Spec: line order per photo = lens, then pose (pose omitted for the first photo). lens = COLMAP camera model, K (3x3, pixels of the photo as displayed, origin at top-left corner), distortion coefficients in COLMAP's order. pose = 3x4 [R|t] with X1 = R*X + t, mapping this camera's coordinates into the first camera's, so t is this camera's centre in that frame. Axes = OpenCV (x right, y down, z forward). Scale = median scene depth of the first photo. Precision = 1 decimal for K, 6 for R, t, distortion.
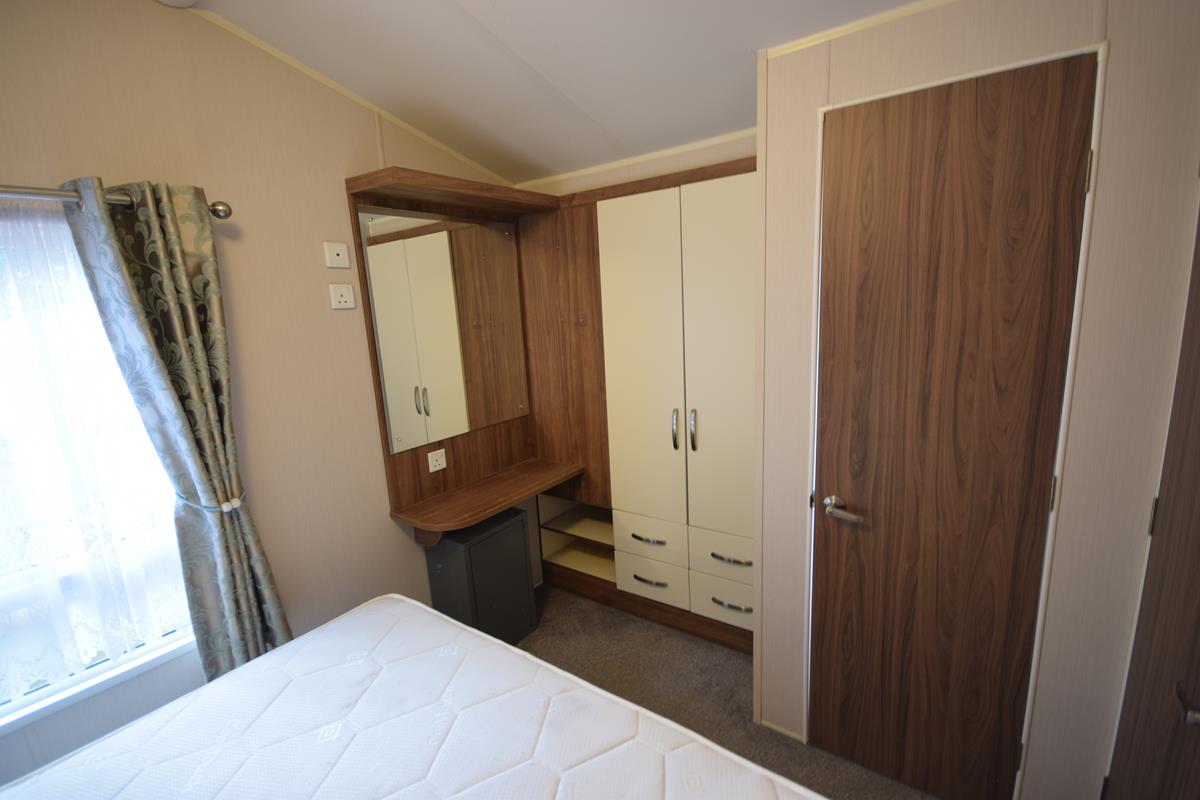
lens RADIAL K [[524.5, 0, 607.2], [0, 524.5, 398.0], [0, 0, 1]] dist [0.004777, -0.008813]
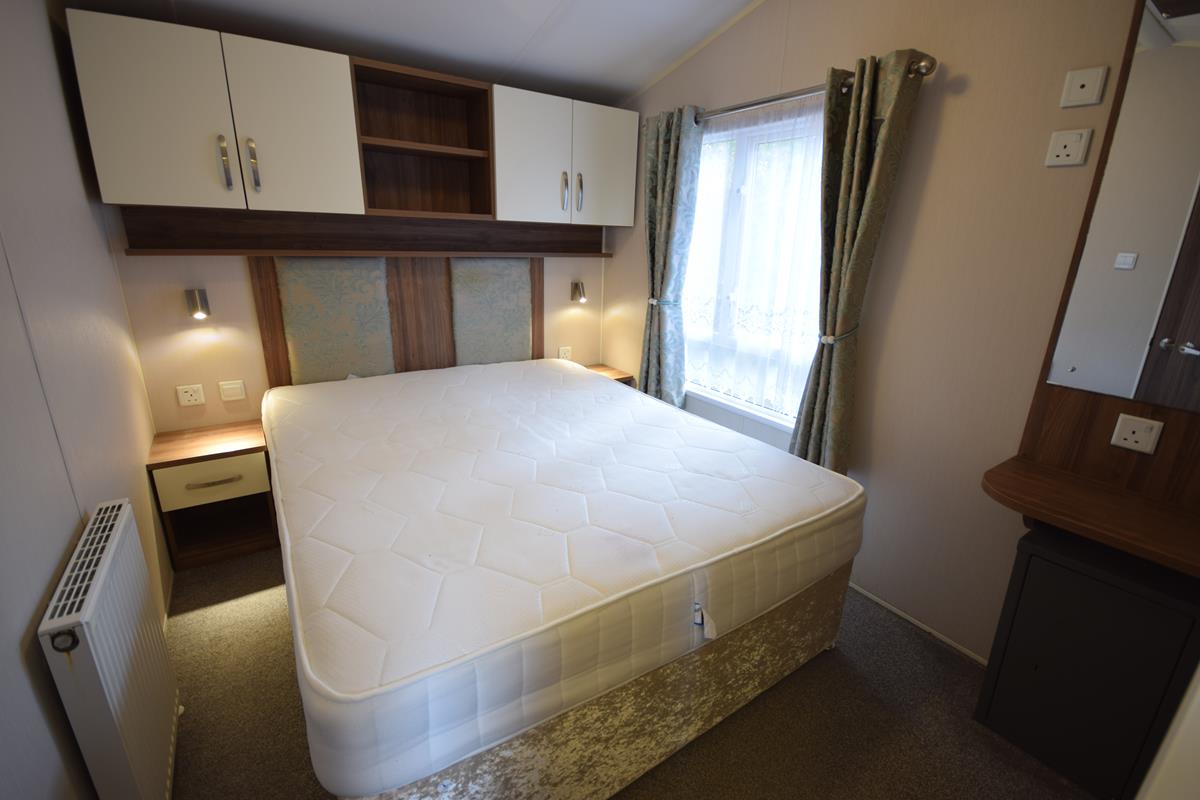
lens RADIAL K [[524.5, 0, 600.2], [0, 524.5, 395.8], [0, 0, 1]] dist [0.004777, -0.008813]
pose [[-0.356906, 0.306528, -0.882416, 0.600223], [-0.185658, 0.902509, 0.388599, -0.054858], [0.915505, 0.302521, -0.265201, 0.883690]]
